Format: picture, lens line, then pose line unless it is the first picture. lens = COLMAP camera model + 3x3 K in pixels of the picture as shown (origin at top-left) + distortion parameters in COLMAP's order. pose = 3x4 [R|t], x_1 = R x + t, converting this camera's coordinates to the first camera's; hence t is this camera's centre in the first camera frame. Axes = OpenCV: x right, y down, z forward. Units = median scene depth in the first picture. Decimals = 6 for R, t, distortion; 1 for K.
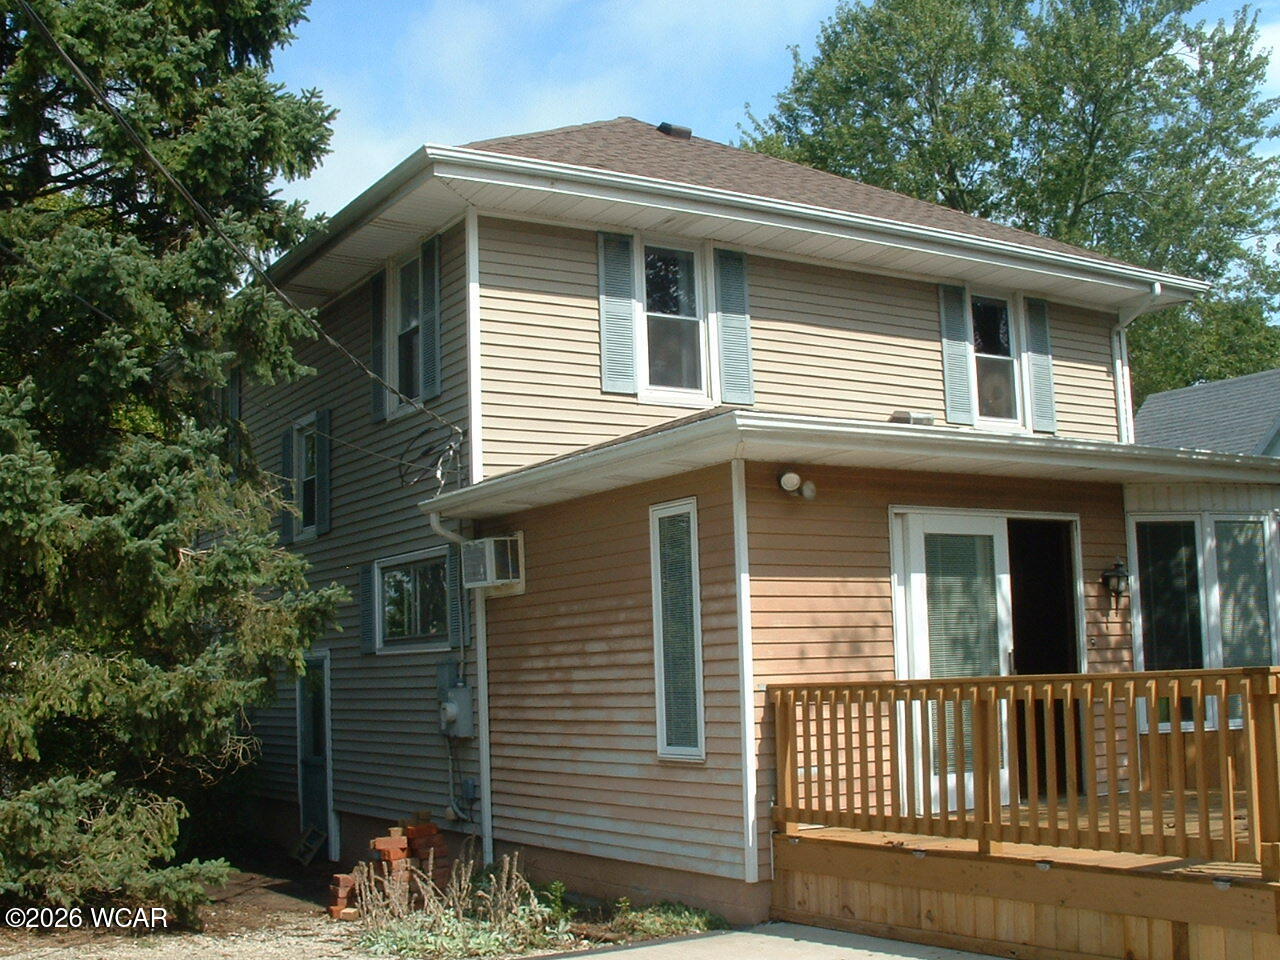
lens RADIAL K [[1534.0, 0, 640.0], [0, 1534.0, 480.0], [0, 0, 1]] dist [-0.156497, 0.063621]
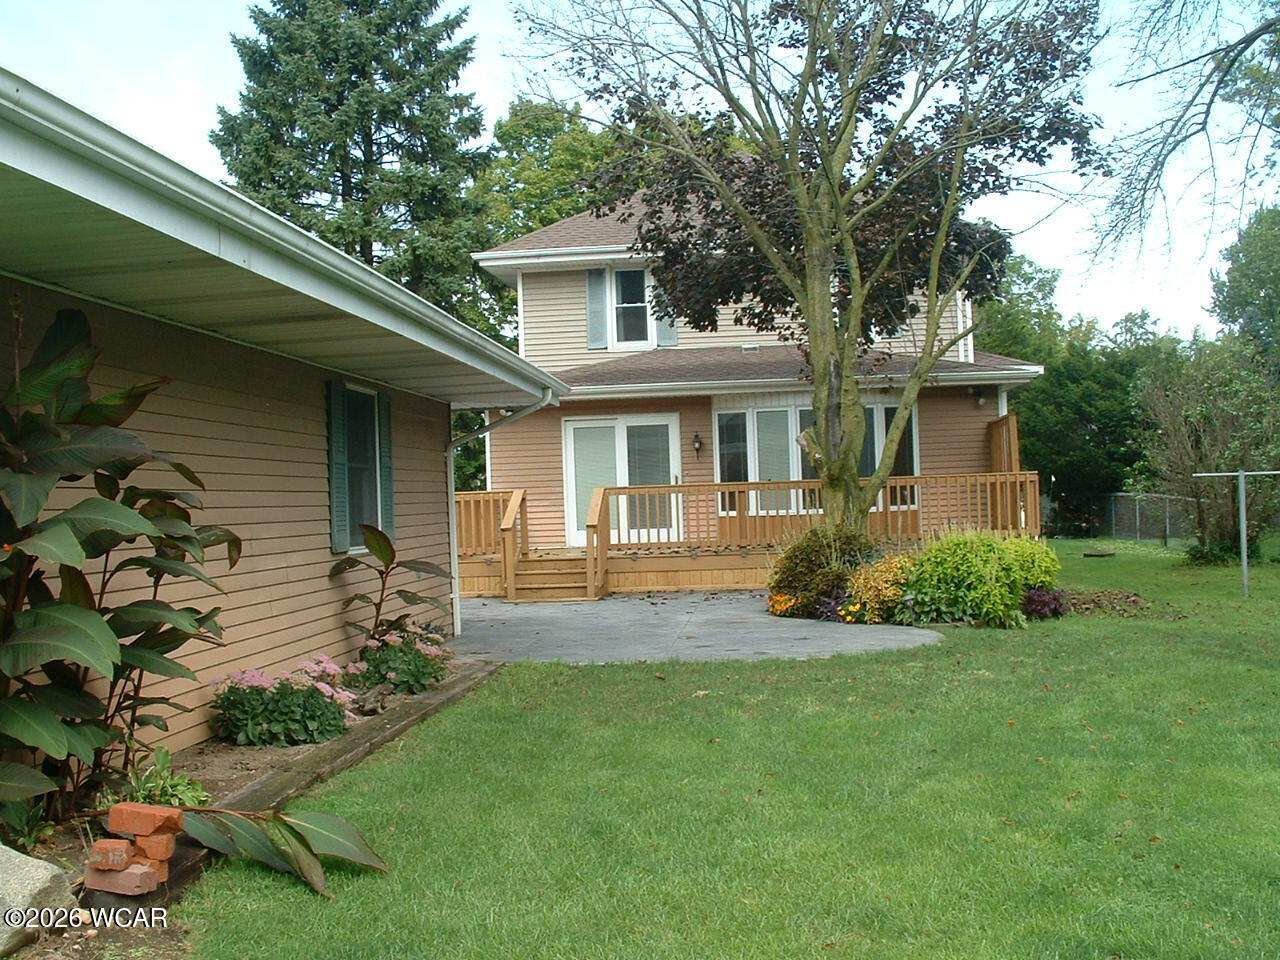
lens RADIAL K [[1534.0, 0, 640.0], [0, 1534.0, 480.0], [0, 0, 1]] dist [-0.156497, 0.063621]
pose [[0.811827, -0.000382, -0.583897, 1.225277], [0.084346, 0.989588, 0.116625, -0.114673], [0.577773, -0.143929, 0.803407, -0.641136]]
